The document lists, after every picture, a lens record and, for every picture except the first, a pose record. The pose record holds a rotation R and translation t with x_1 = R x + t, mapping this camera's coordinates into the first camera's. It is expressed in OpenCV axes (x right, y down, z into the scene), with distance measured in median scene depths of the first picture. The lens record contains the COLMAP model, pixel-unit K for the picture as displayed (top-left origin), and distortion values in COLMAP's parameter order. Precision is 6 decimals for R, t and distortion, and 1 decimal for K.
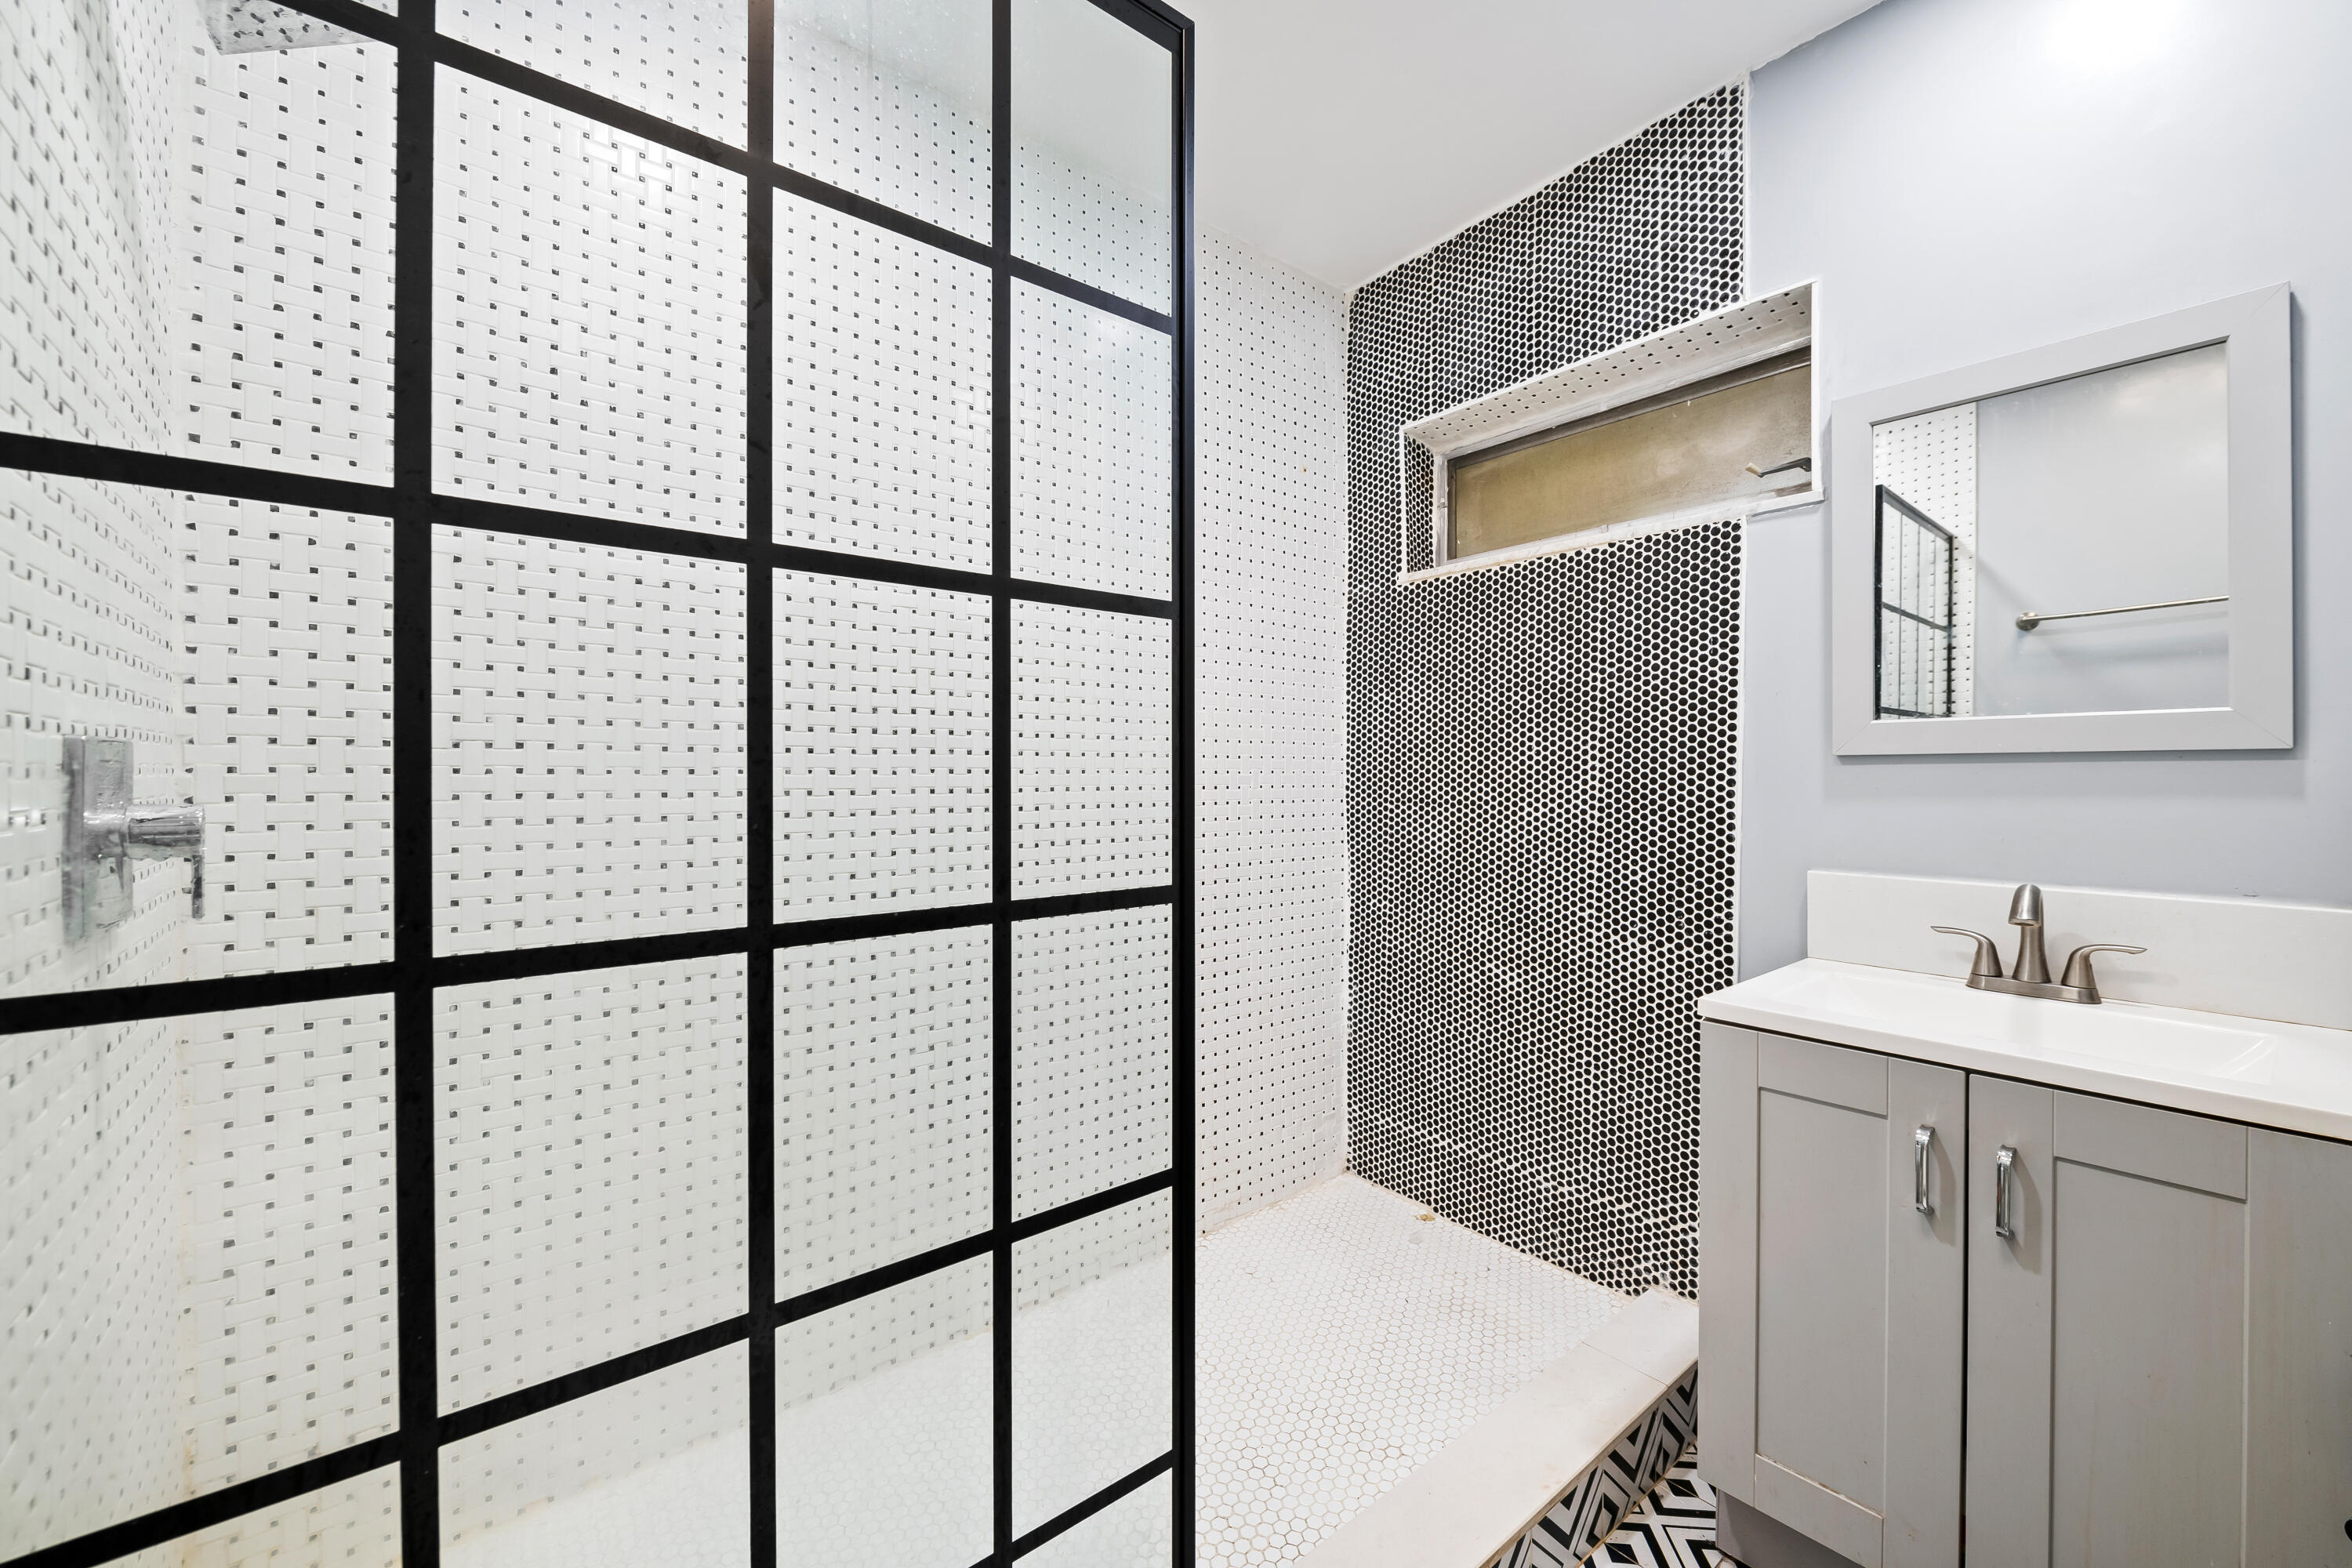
lens RADIAL K [[908.7, 0, 1192.5], [0, 908.7, 771.5], [0, 0, 1]] dist [-0.000548, -0.000528]
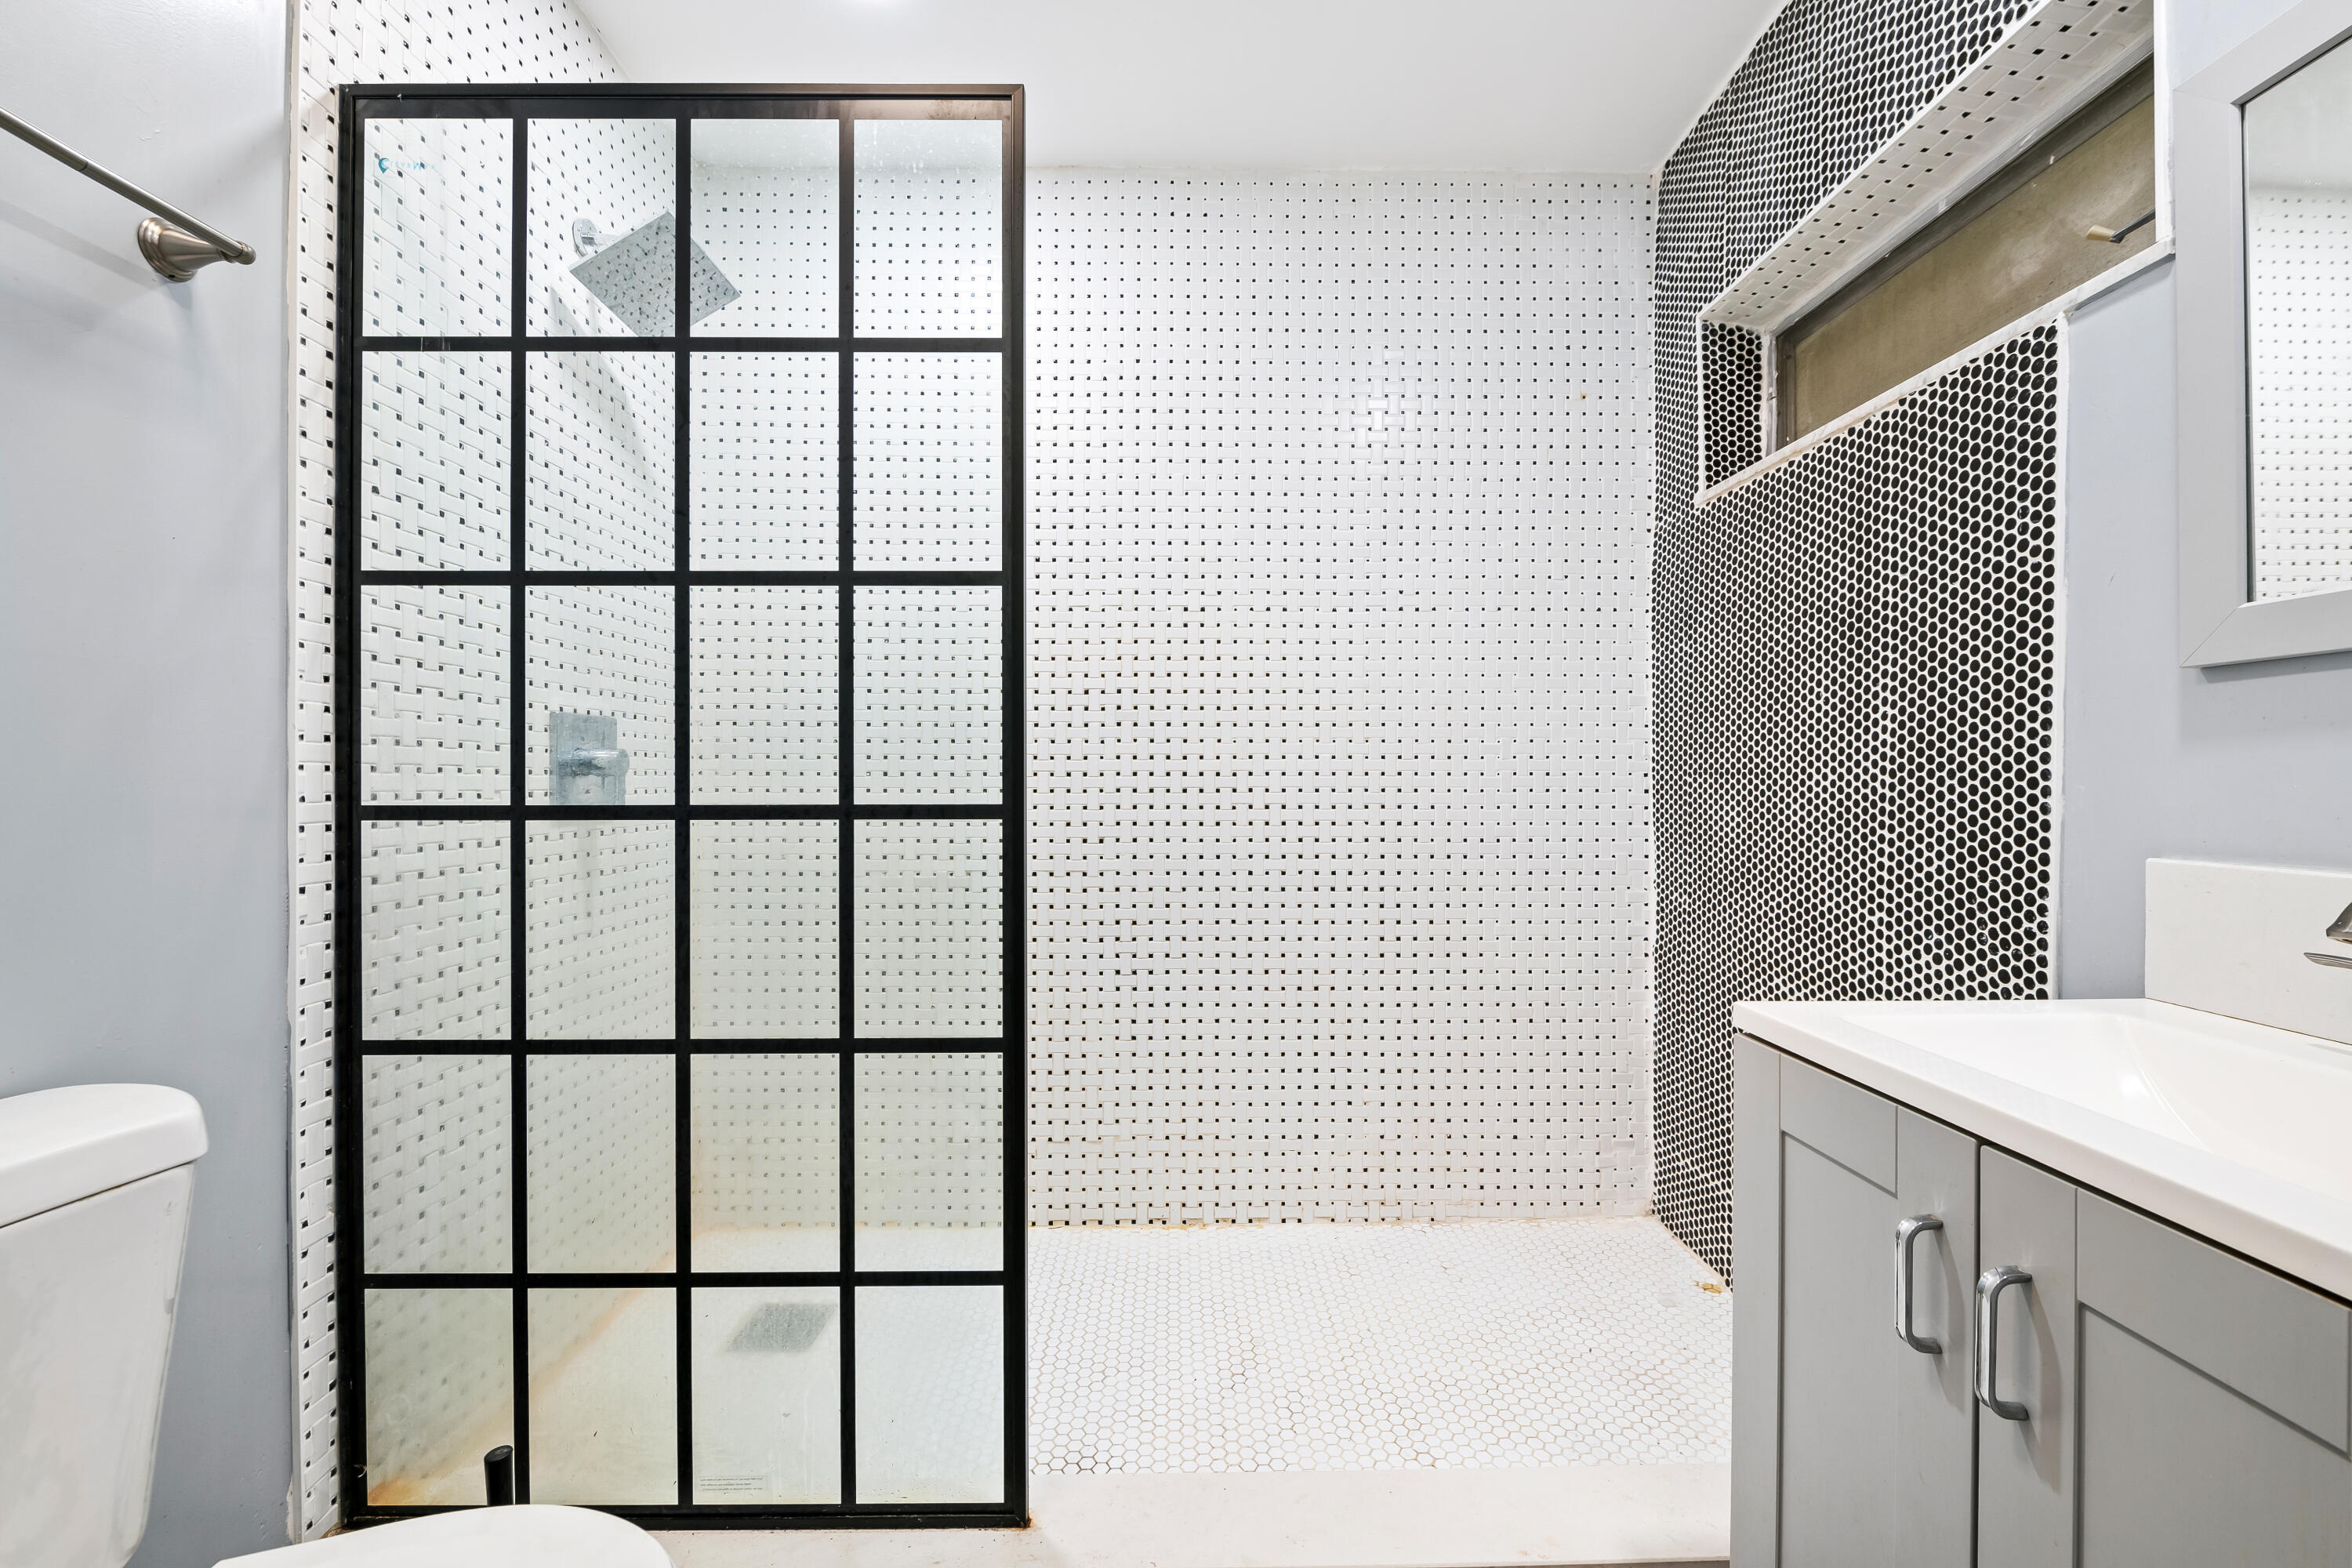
lens RADIAL K [[908.7, 0, 1192.5], [0, 908.7, 771.5], [0, 0, 1]] dist [-0.000548, -0.000528]
pose [[0.790150, -0.006729, -0.612877, 0.458307], [0.003188, 0.999971, -0.006868, 0.044211], [0.612906, 0.003473, 0.790149, 0.096291]]
